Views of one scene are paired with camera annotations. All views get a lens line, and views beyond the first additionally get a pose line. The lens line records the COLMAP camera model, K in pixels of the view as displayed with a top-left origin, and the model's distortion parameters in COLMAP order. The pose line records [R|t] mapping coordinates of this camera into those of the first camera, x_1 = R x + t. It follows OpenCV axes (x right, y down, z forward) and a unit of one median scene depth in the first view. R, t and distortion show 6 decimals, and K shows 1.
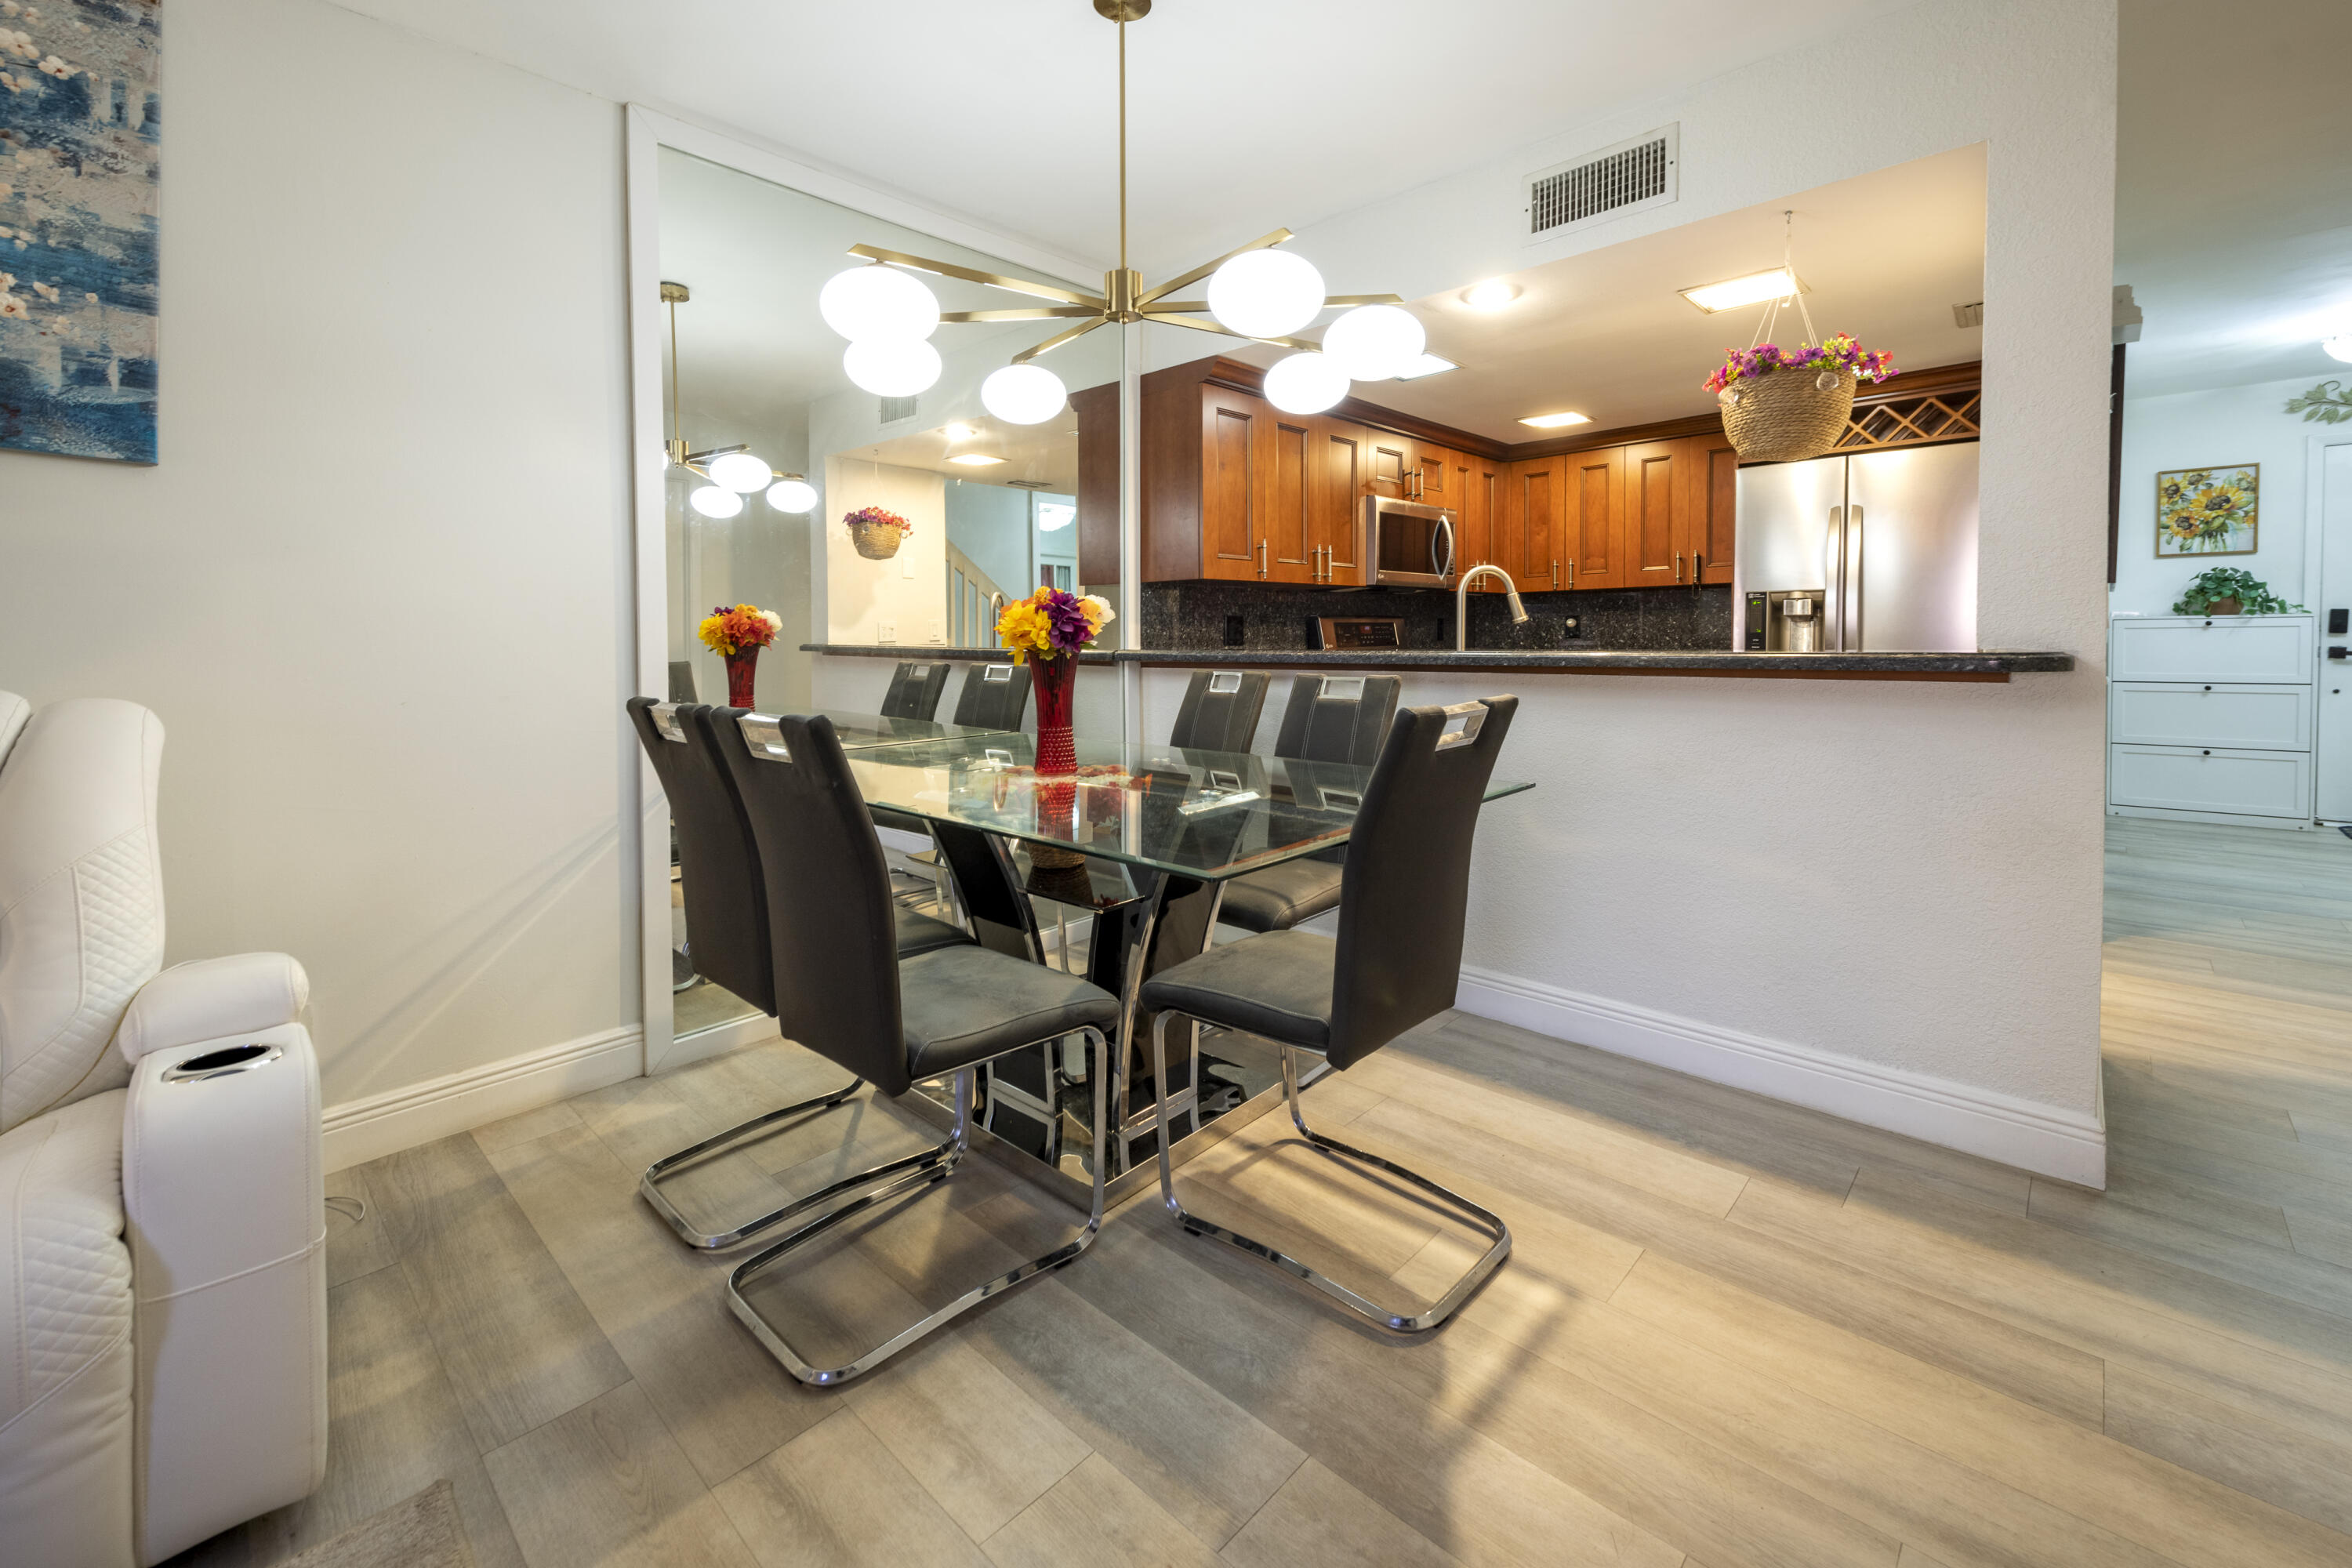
lens RADIAL K [[985.3, 0, 1160.5], [0, 985.3, 668.6], [0, 0, 1]] dist [0.008536, -0.002968]
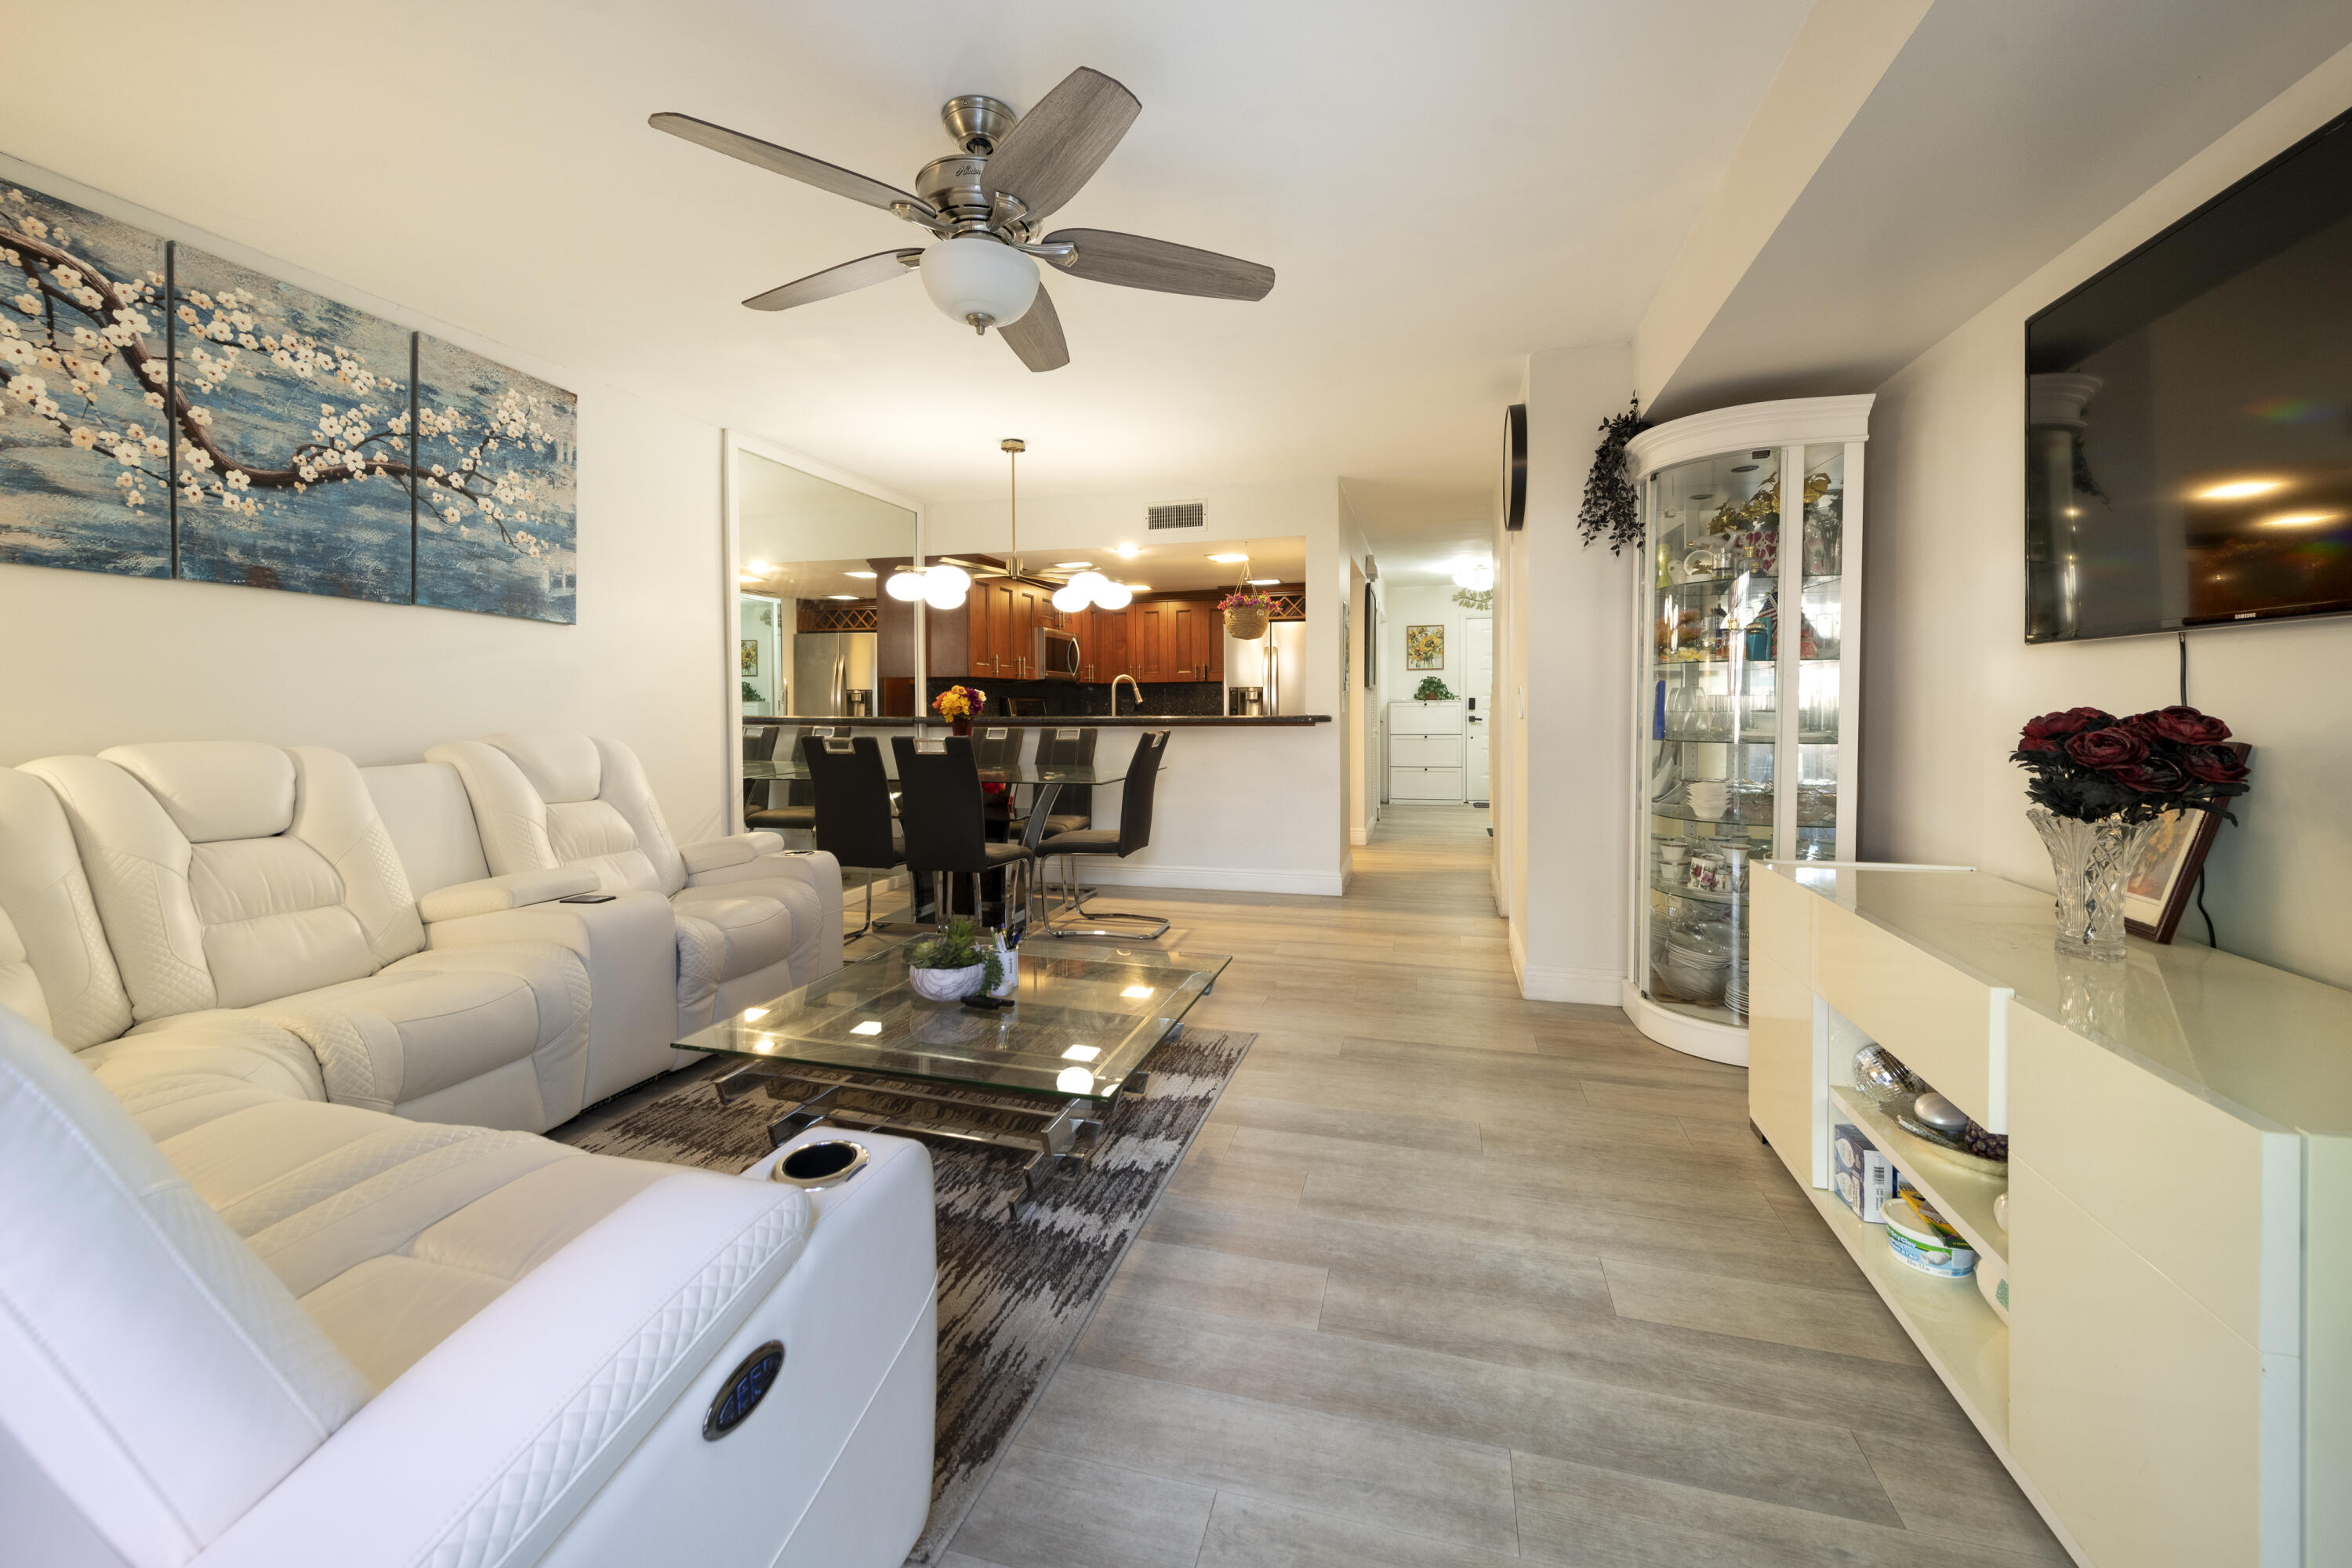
lens RADIAL K [[985.3, 0, 1172.4], [0, 985.3, 706.5], [0, 0, 1]] dist [0.008536, -0.002968]
pose [[0.882670, 0.003870, 0.469977, -0.329111], [0.013127, 0.999373, -0.032883, 0.017839], [-0.469809, 0.035195, 0.882066, -0.517681]]
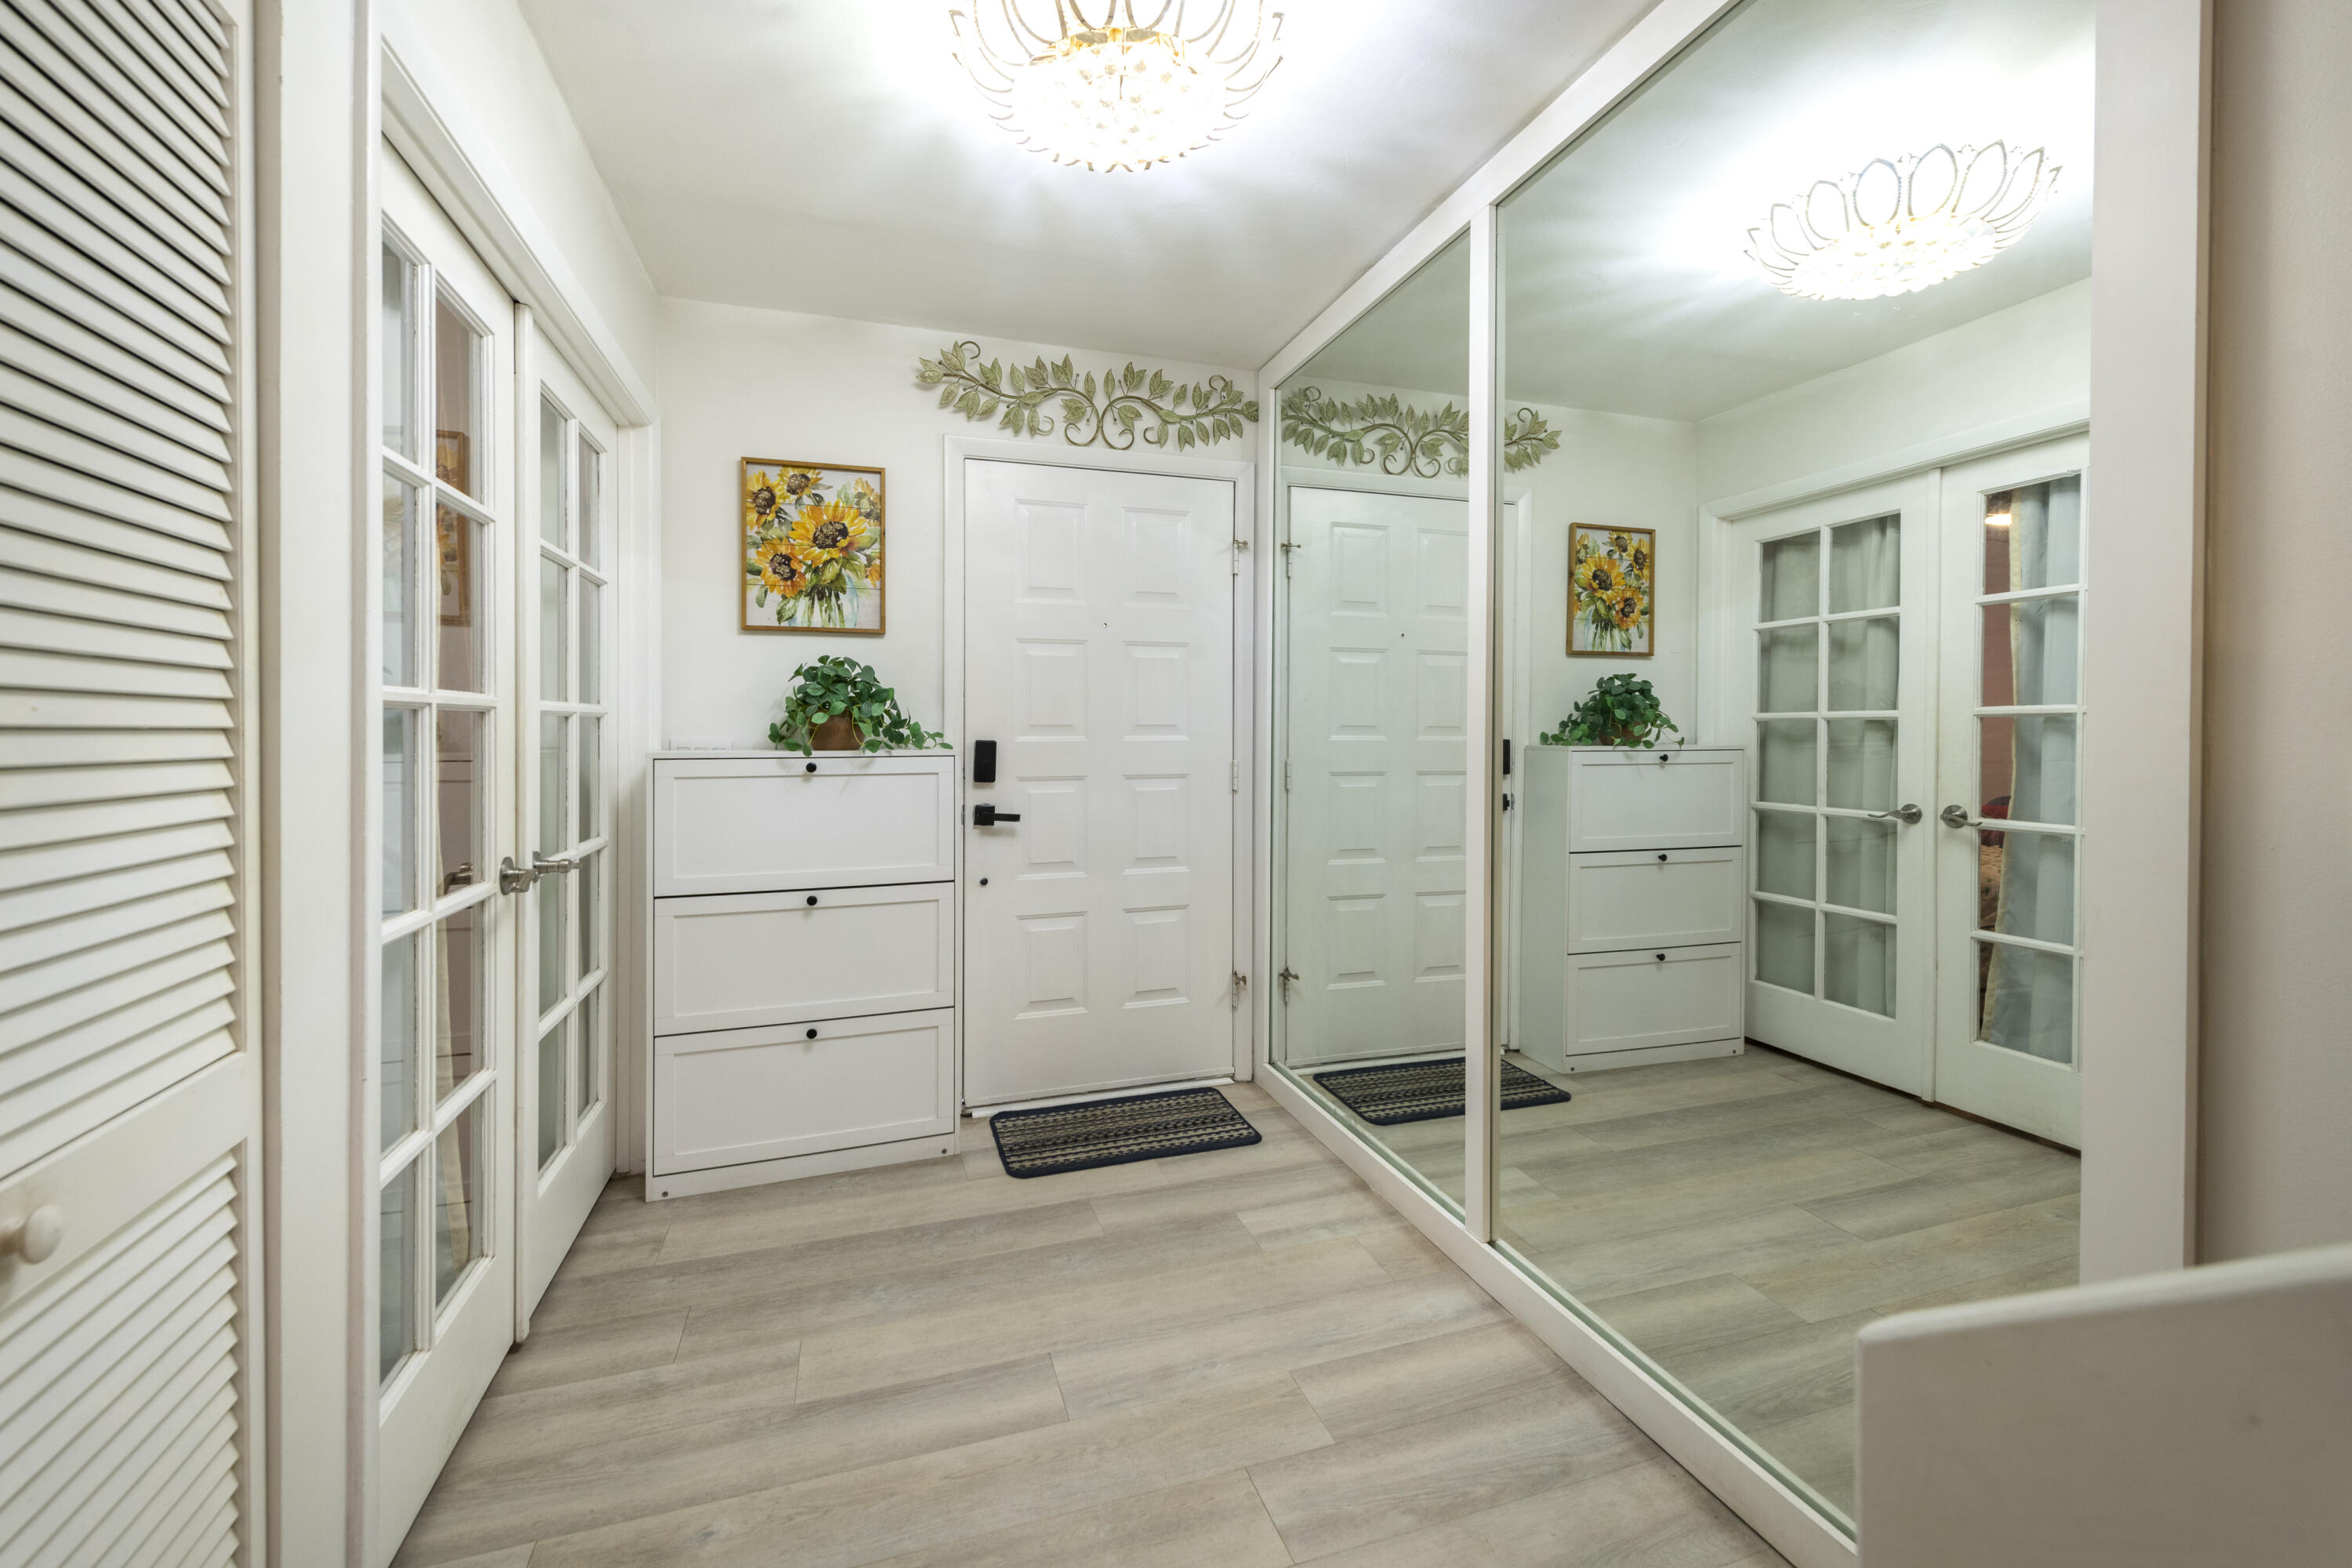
lens RADIAL K [[985.3, 0, 1178.2], [0, 985.3, 722.2], [0, 0, 1]] dist [0.008536, -0.002968]
pose [[0.484241, 0.014779, 0.874810, 0.731542], [0.021789, 0.999344, -0.028944, -0.051029], [-0.874663, 0.033077, 0.483601, 0.615868]]
